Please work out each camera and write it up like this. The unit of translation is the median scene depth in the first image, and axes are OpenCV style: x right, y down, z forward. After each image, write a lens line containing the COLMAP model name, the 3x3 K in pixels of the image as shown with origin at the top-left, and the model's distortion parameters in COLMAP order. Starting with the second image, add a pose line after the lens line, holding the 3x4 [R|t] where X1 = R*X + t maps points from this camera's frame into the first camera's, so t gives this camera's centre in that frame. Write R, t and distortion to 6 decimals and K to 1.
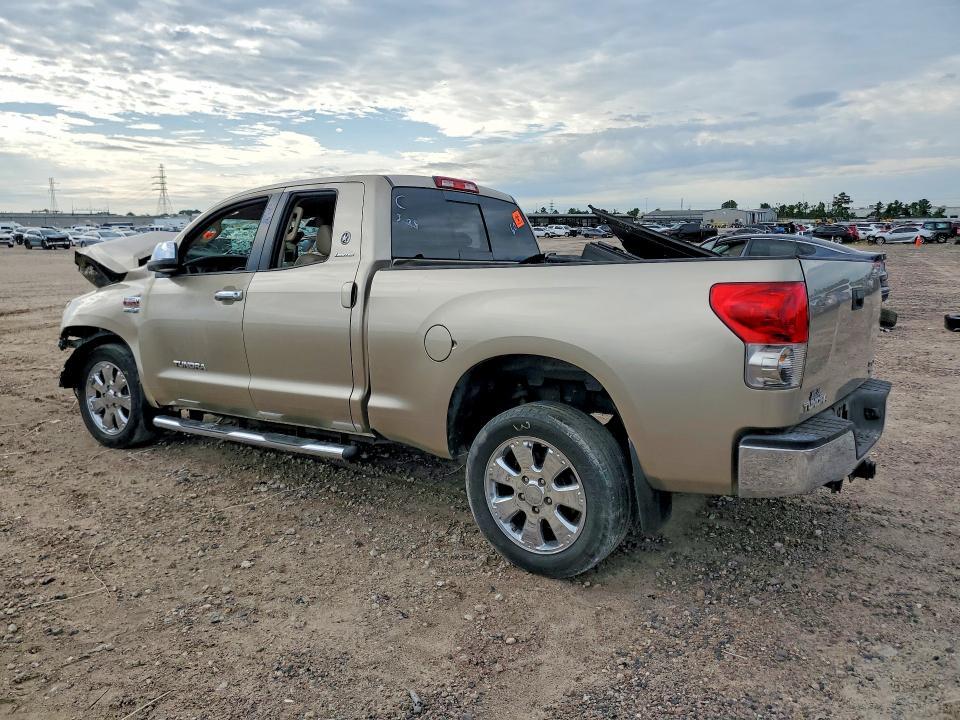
lens RADIAL K [[752.9, 0, 480.0], [0, 752.9, 360.0], [0, 0, 1]] dist [0.025679, 0.005290]
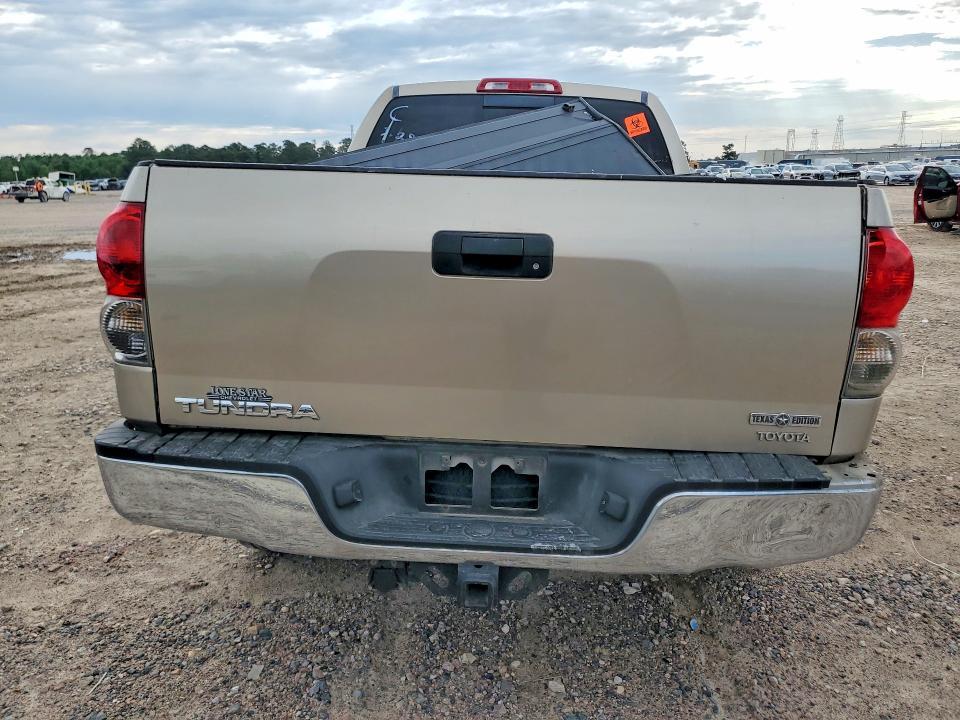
lens RADIAL K [[735.8, 0, 480.0], [0, 735.8, 360.0], [0, 0, 1]] dist [0.009974, 0.000802]
pose [[0.490409, 0.177475, -0.853230, 1.769058], [-0.102094, 0.984003, 0.145995, -0.147675], [0.865491, 0.015512, 0.500684, 1.507081]]
